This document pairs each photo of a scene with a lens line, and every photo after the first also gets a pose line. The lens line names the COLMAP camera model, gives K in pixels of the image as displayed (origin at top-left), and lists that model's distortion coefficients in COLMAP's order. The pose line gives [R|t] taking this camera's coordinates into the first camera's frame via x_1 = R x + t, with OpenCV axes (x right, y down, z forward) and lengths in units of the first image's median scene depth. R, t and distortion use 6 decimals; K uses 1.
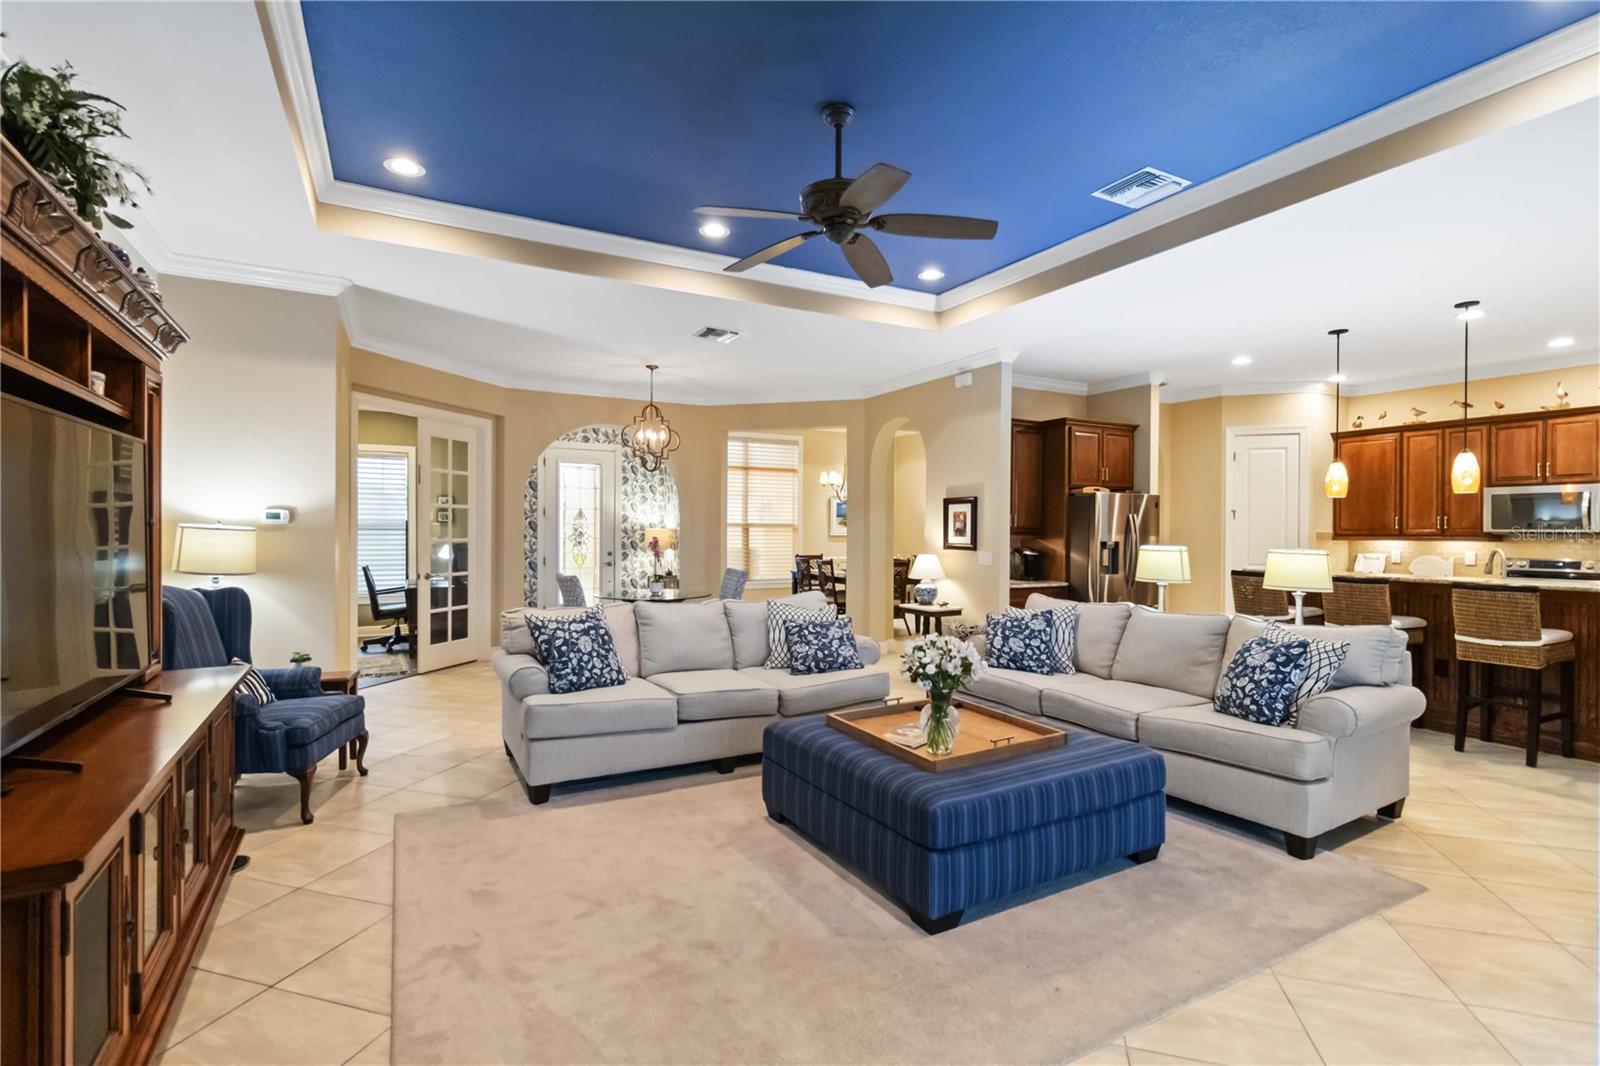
lens RADIAL K [[744.6, 0, 789.8], [0, 744.6, 536.1], [0, 0, 1]] dist [-0.000908, 0.001171]
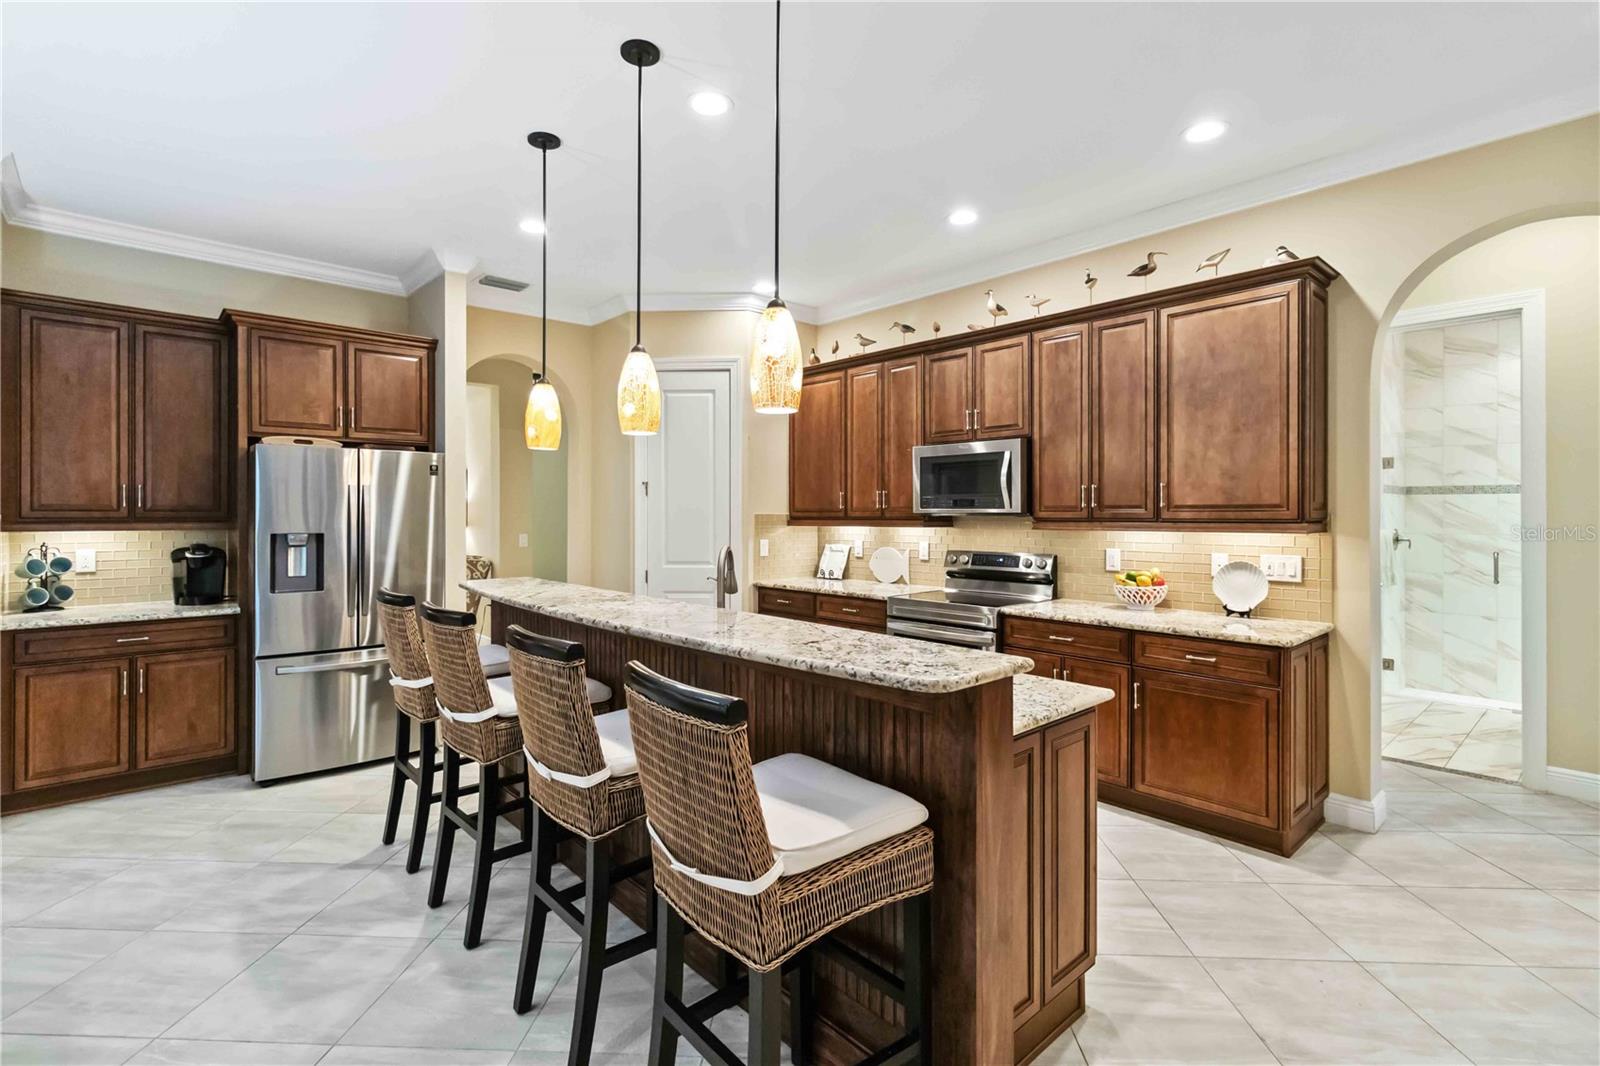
lens RADIAL K [[744.6, 0, 793.4], [0, 744.6, 518.7], [0, 0, 1]] dist [-0.000908, 0.001171]
pose [[0.969652, -0.008540, 0.244341, 0.617266], [0.007641, 0.999960, 0.004625, -0.004274], [-0.244371, -0.002618, 0.969678, 0.349223]]
